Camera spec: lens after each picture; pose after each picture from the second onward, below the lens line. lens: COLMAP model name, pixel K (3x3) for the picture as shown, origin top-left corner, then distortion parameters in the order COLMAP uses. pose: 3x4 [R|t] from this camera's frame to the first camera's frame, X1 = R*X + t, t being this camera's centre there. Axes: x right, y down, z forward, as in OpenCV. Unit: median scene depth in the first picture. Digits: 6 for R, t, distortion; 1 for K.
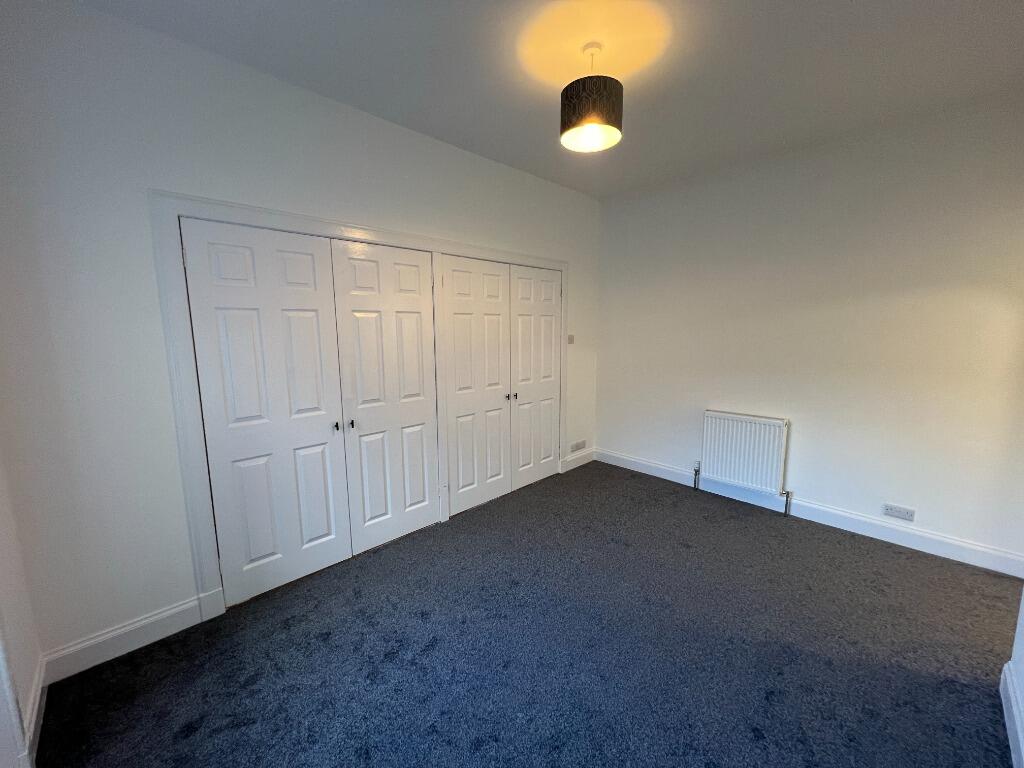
lens RADIAL K [[407.6, 0, 507.7], [0, 407.6, 391.8], [0, 0, 1]] dist [-0.001460, 0.000384]
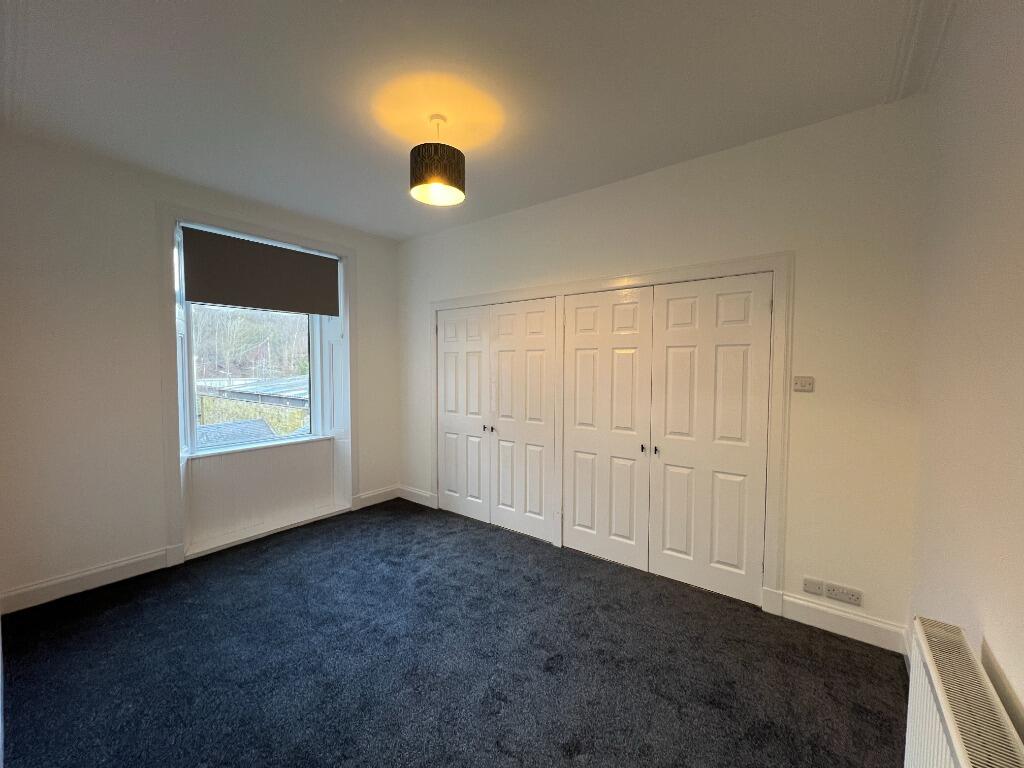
lens RADIAL K [[407.6, 0, 515.0], [0, 407.6, 379.4], [0, 0, 1]] dist [-0.001460, 0.000384]
pose [[0.141416, 0.061773, -0.988021, 0.874578], [-0.138873, 0.989420, 0.041983, -0.140179], [0.980161, 0.131273, 0.148498, 0.709821]]
